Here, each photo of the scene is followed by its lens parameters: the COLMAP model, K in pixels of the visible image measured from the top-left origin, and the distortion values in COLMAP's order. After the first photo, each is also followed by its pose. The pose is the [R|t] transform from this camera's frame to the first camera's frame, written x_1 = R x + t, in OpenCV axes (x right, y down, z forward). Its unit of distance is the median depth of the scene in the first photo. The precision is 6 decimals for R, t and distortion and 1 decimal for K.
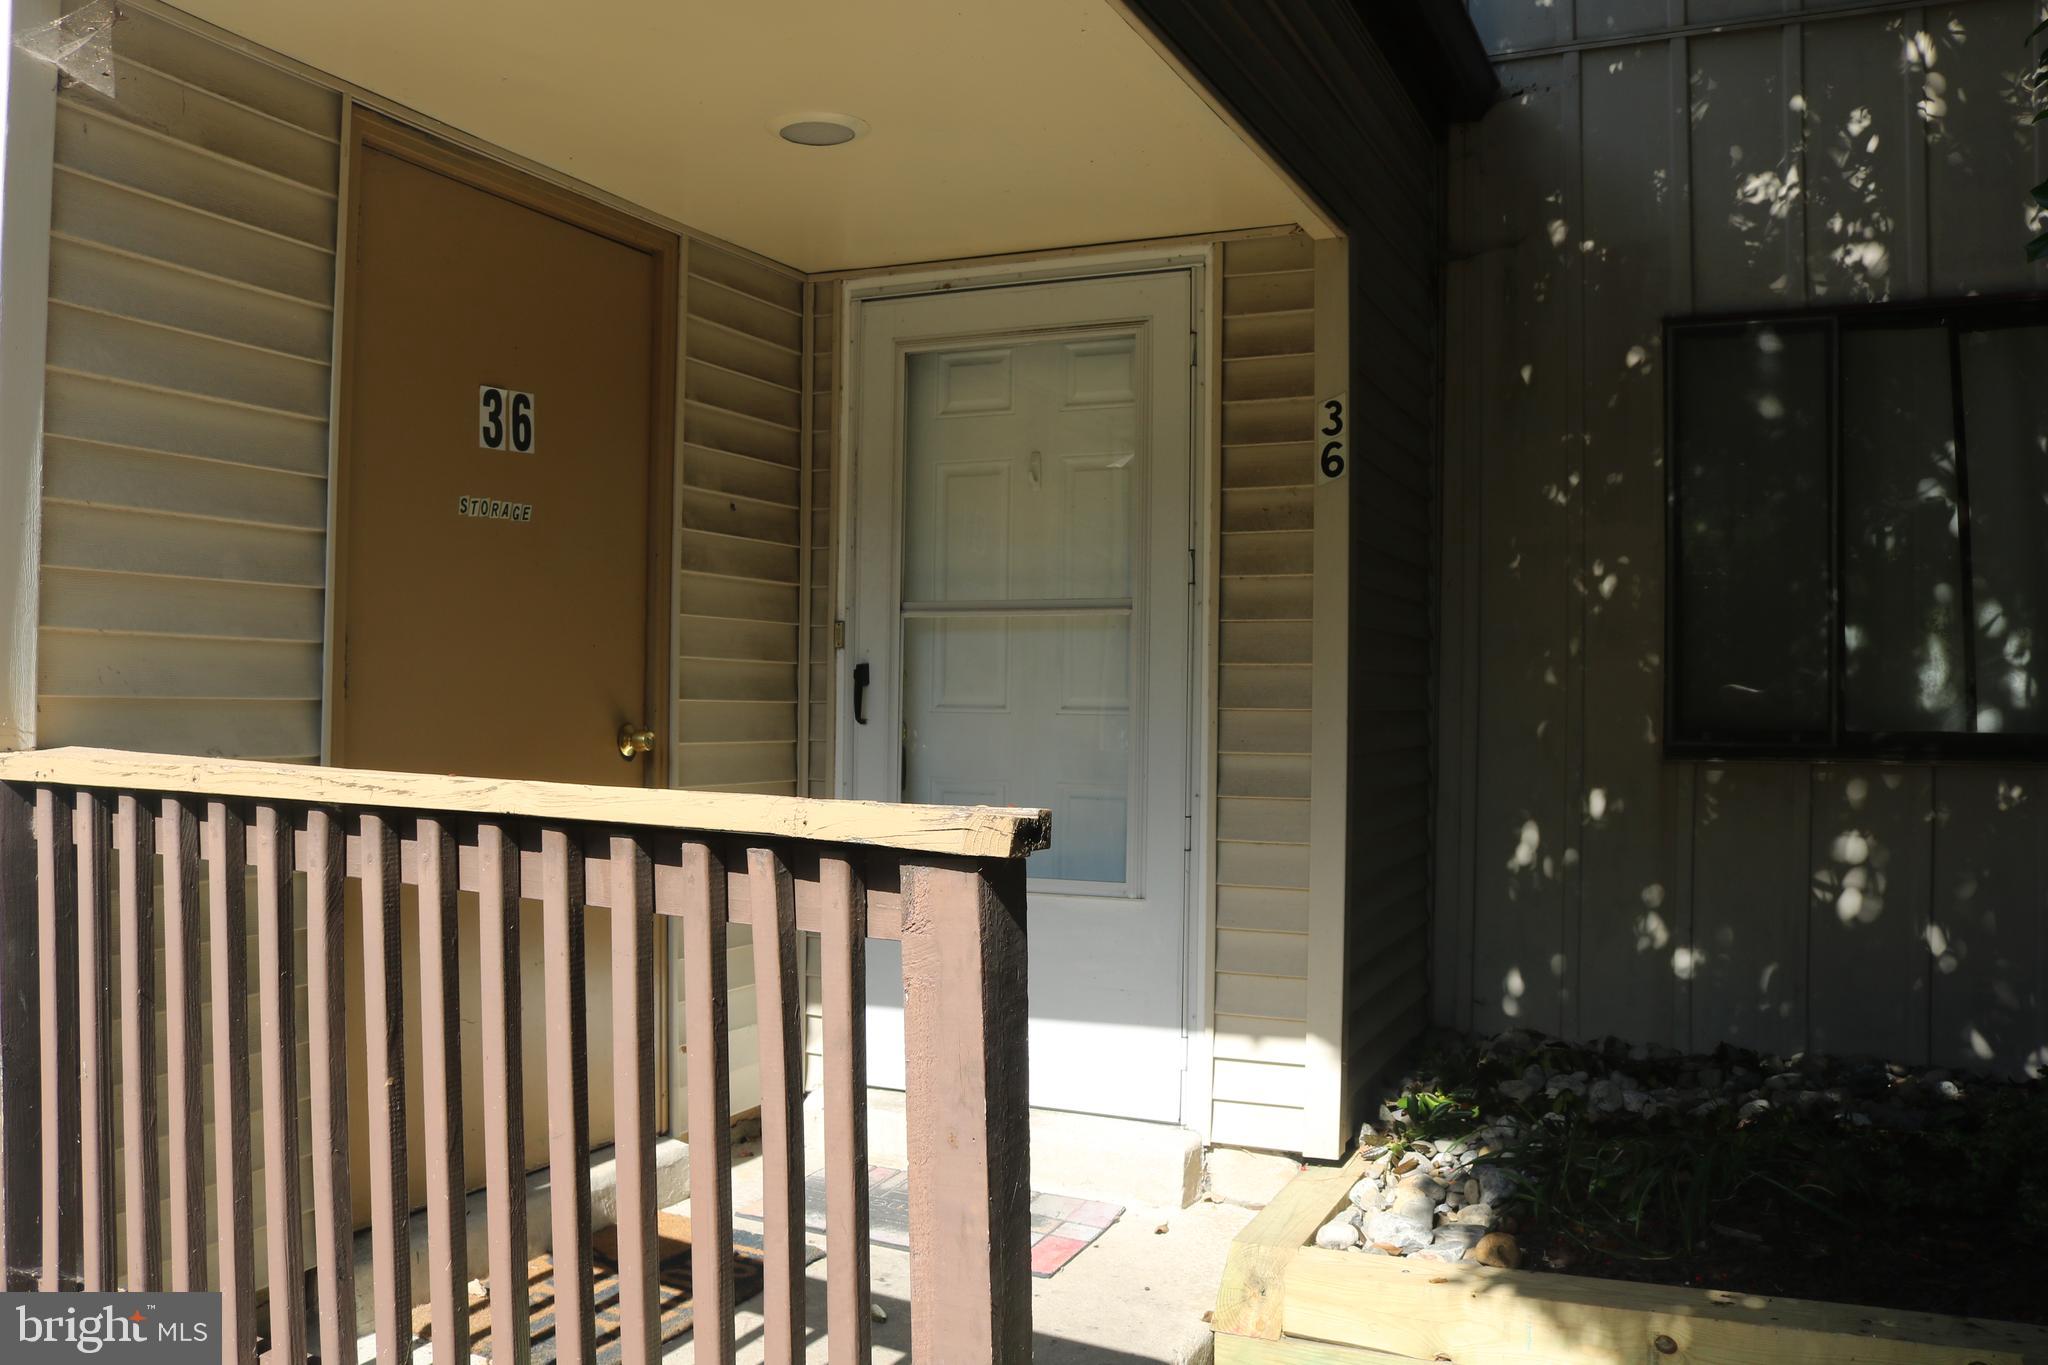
lens RADIAL K [[1738.7, 0, 1018.6], [0, 1738.7, 686.3], [0, 0, 1]] dist [-0.149371, 0.130151]
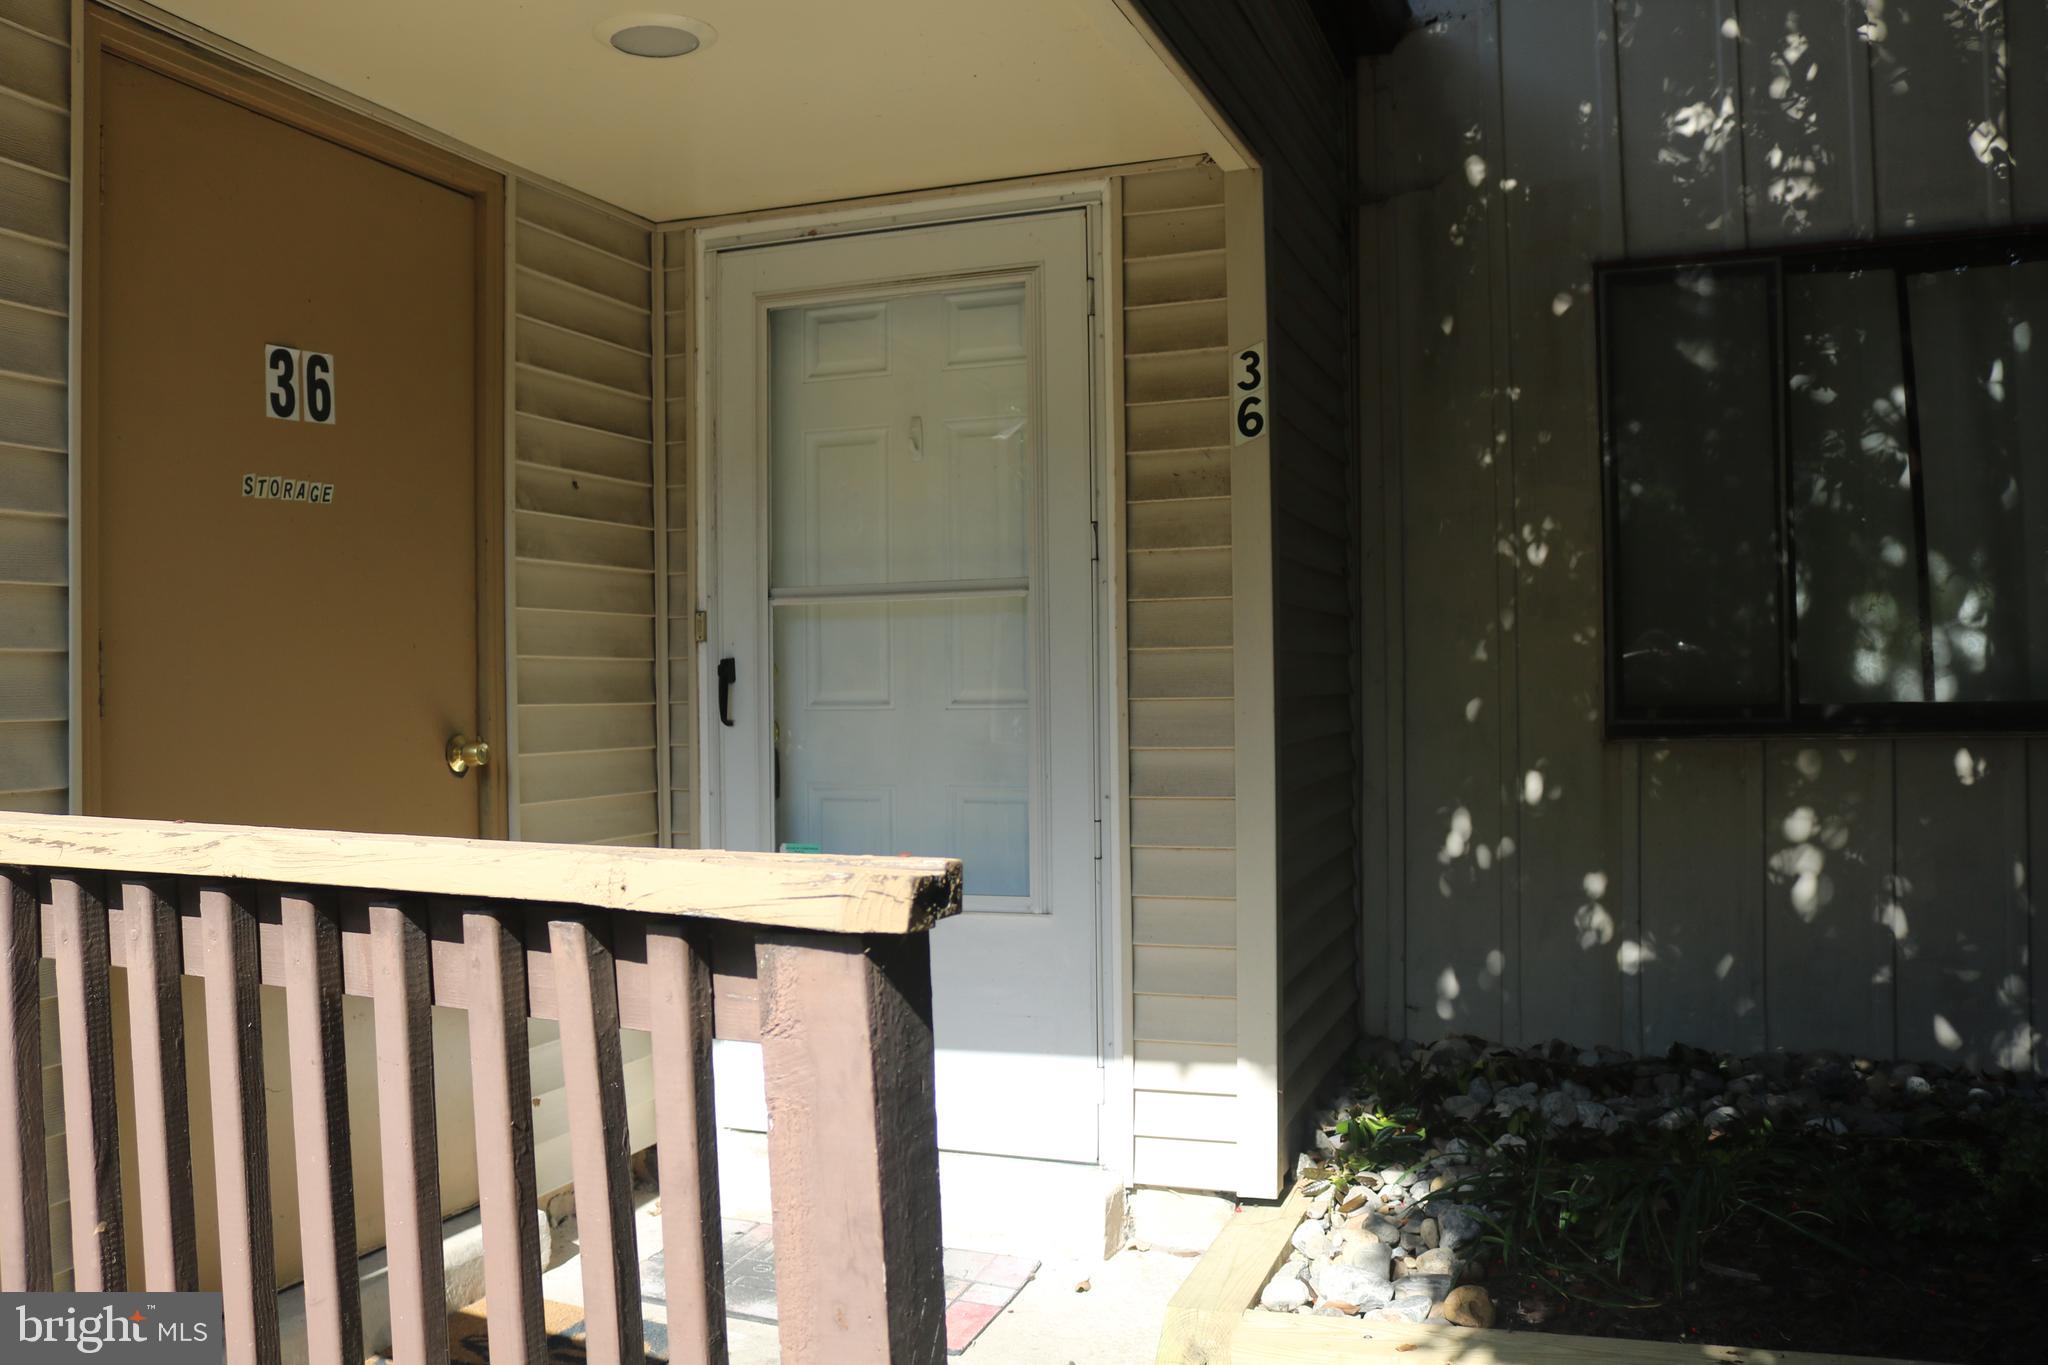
lens RADIAL K [[1738.7, 0, 1015.0], [0, 1738.7, 676.7], [0, 0, 1]] dist [-0.149371, 0.130151]
pose [[0.997447, -0.026077, 0.066481, -0.002267], [0.025909, 0.999659, 0.003387, -0.003093], [-0.066546, -0.001656, 0.997782, 0.112500]]
